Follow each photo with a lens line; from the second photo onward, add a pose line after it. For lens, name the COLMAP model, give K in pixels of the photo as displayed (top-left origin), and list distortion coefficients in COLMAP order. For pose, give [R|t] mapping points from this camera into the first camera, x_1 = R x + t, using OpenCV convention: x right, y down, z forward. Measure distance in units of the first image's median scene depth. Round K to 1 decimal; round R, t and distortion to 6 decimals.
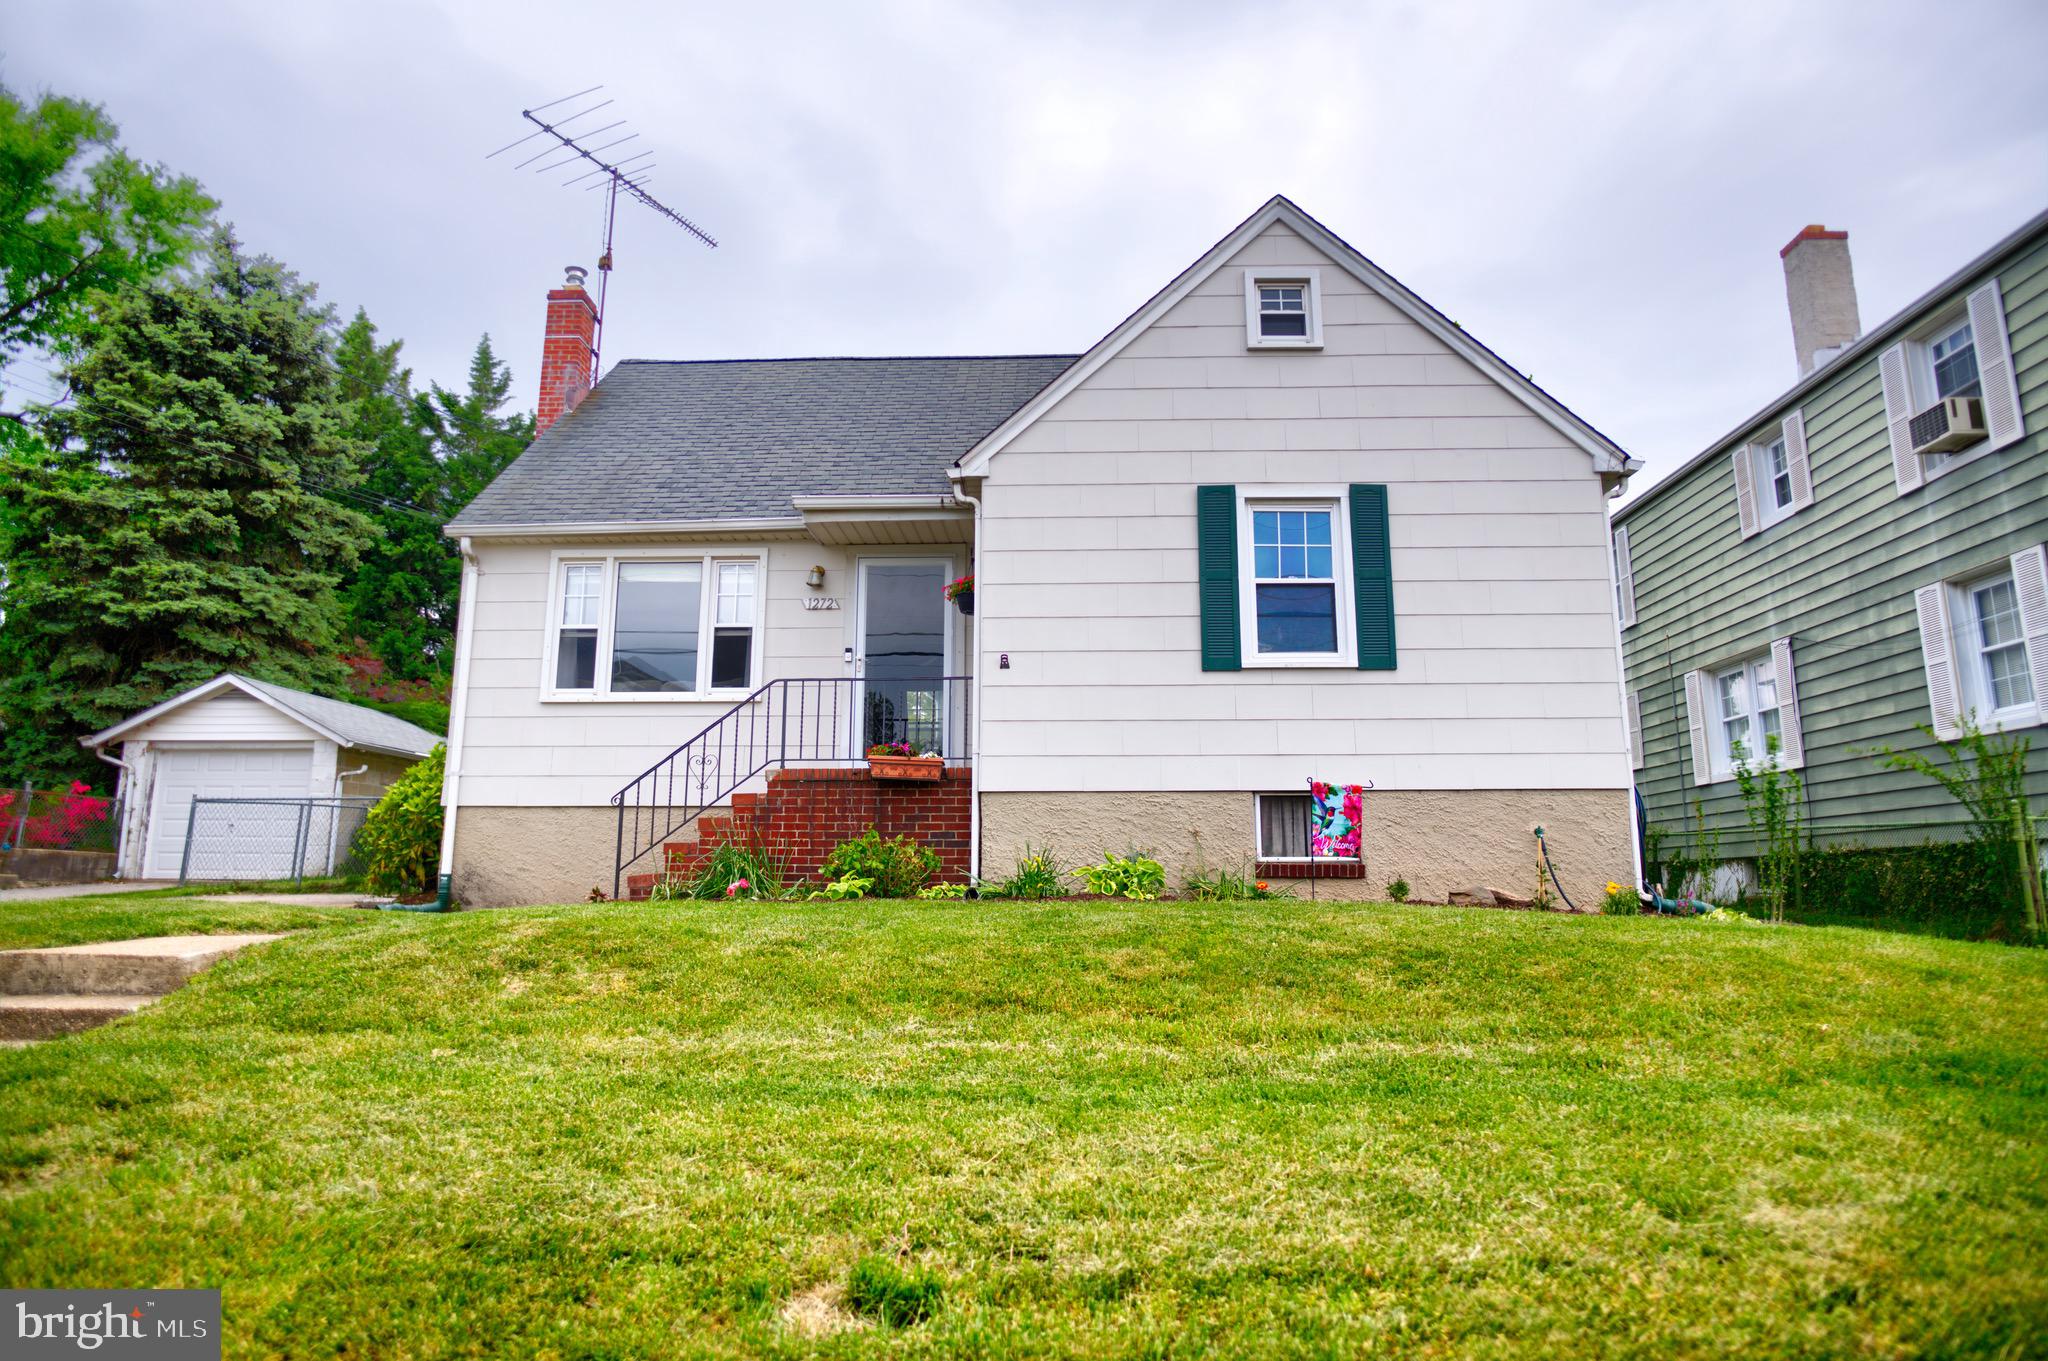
lens RADIAL K [[1174.2, 0, 1018.4], [0, 1174.2, 667.7], [0, 0, 1]] dist [-0.030250, 0.006477]
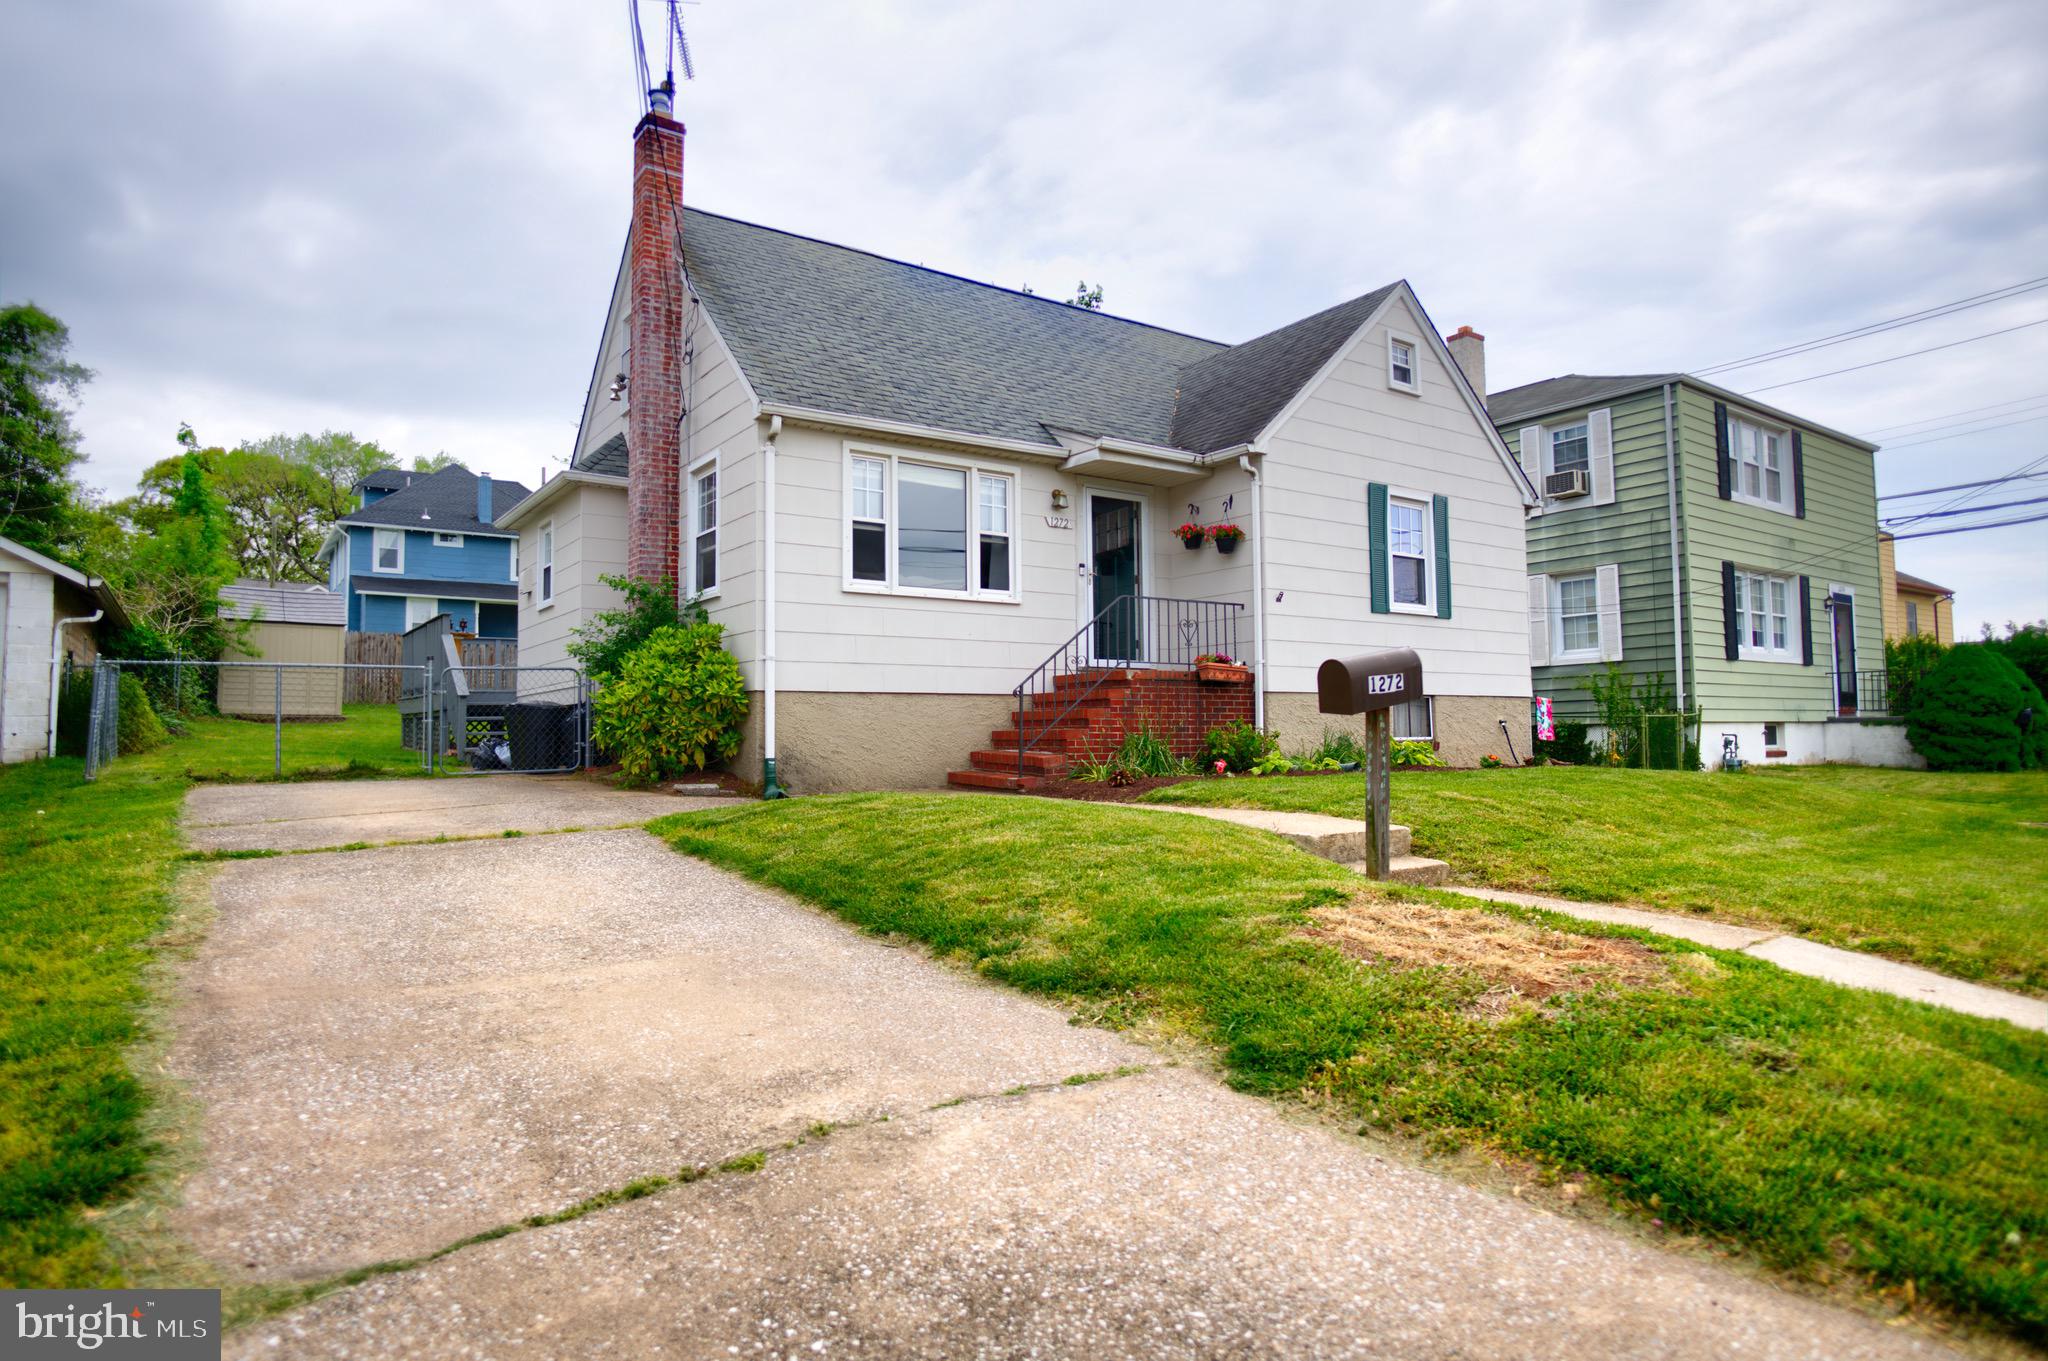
lens RADIAL K [[1174.2, 0, 1035.2], [0, 1174.2, 670.8], [0, 0, 1]] dist [-0.030250, 0.006477]
pose [[0.792281, 0.026569, 0.609577, -1.003344], [-0.103137, 0.990507, 0.090878, -0.013597], [-0.601376, -0.134871, 0.787500, 0.082948]]
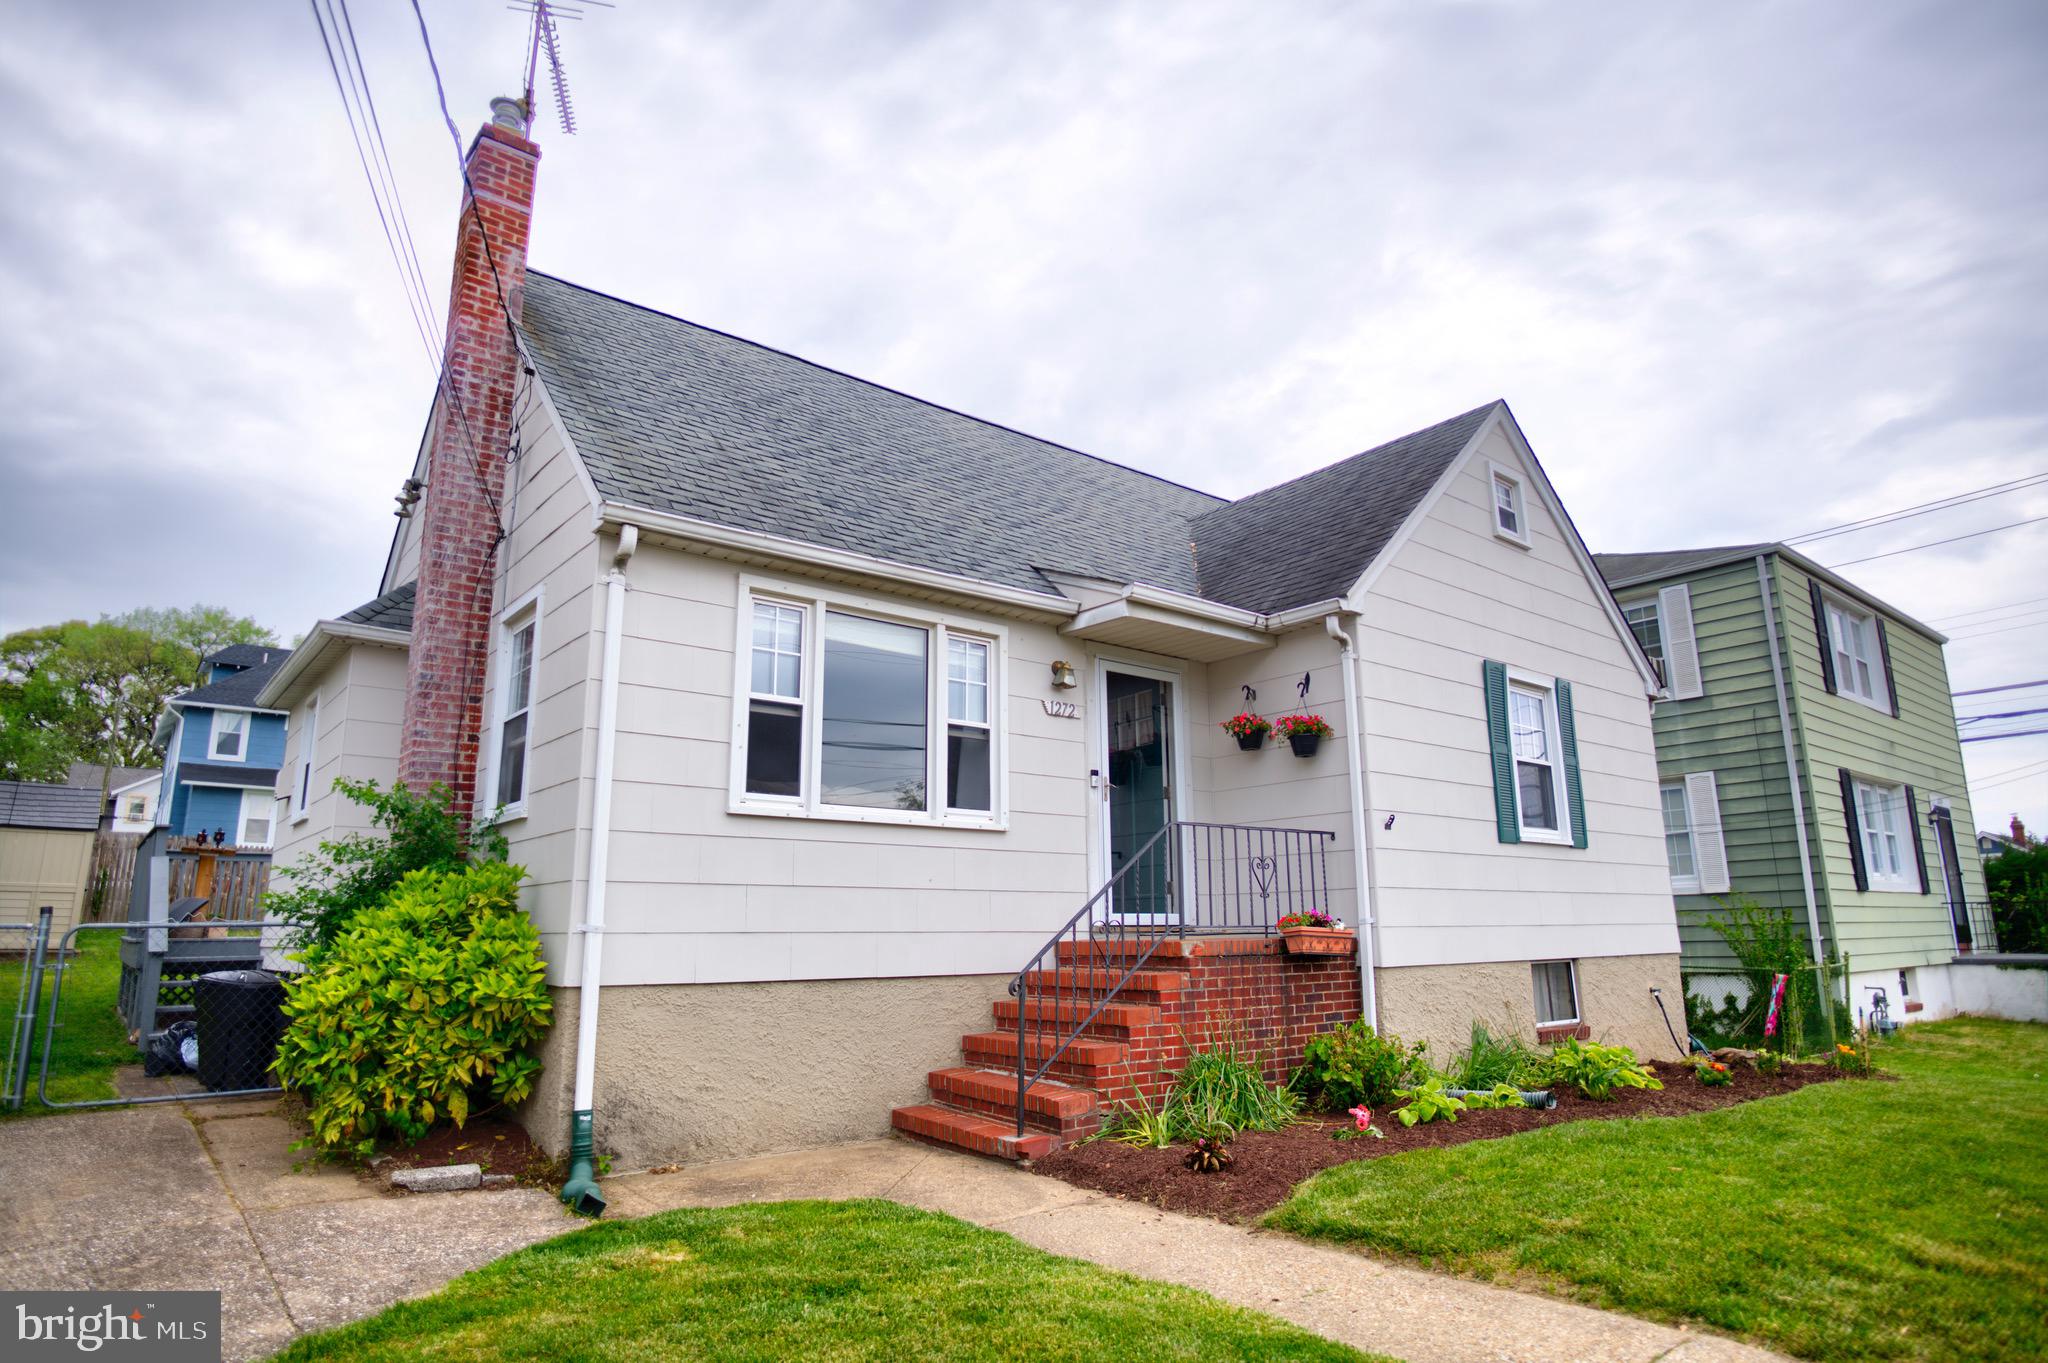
lens RADIAL K [[1174.2, 0, 1035.8], [0, 1174.2, 673.1], [0, 0, 1]] dist [-0.030250, 0.006477]
pose [[0.746955, 0.138417, 0.650307, -0.784157], [-0.114192, 0.990264, -0.079613, -0.015052], [-0.654995, -0.014793, 0.755488, 0.463066]]
